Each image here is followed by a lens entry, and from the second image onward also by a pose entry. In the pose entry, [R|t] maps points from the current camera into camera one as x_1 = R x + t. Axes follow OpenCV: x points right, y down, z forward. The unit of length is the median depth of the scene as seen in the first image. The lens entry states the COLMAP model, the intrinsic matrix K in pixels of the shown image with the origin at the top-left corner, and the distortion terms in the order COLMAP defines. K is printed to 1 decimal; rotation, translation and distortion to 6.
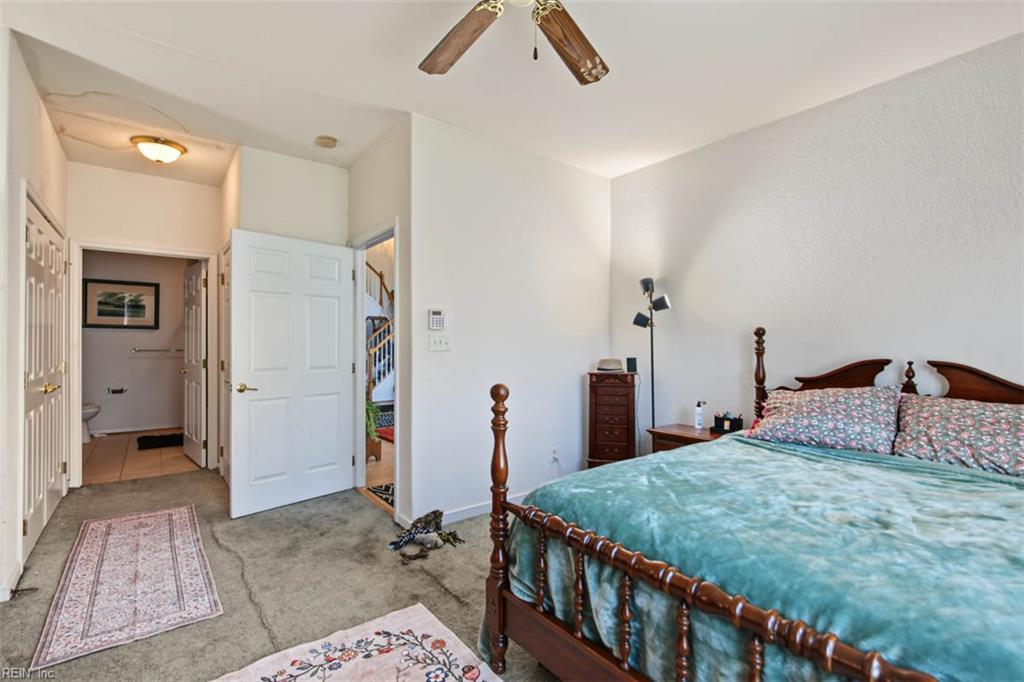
lens RADIAL K [[455.0, 0, 514.1], [0, 455.0, 339.8], [0, 0, 1]] dist [-0.001079, -0.000008]
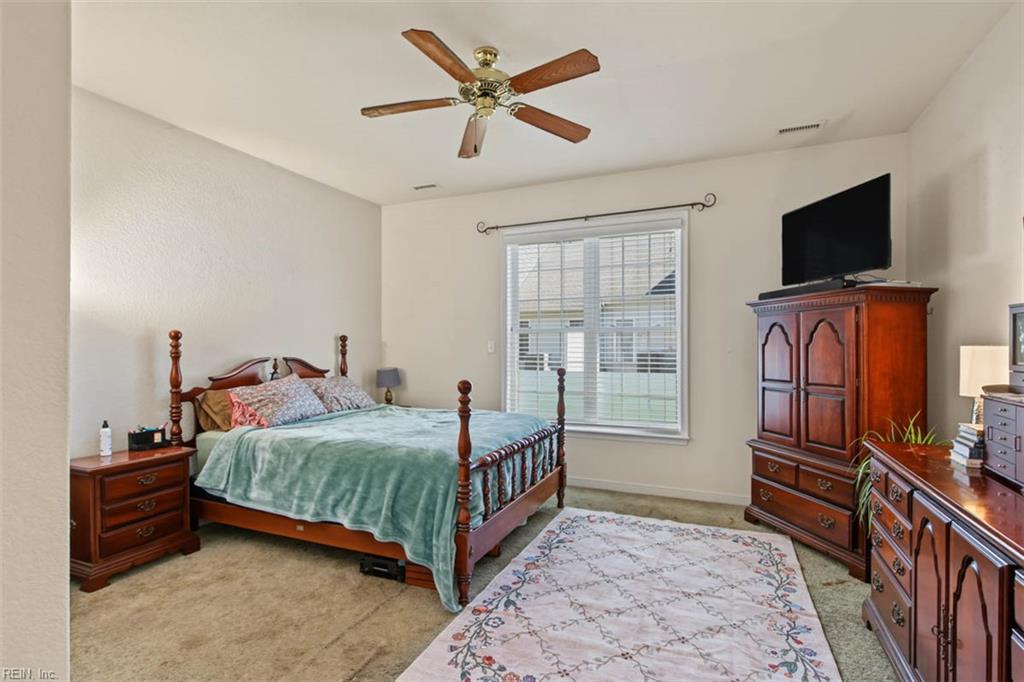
lens RADIAL K [[481.2, 0, 508.9], [0, 481.2, 346.0], [0, 0, 1]] dist [-0.007299, 0.000642]
pose [[-0.458968, -0.004271, 0.888442, -1.047623], [-0.005676, 0.999982, 0.001875, 0.000122], [-0.888435, -0.004182, -0.458984, 1.233843]]
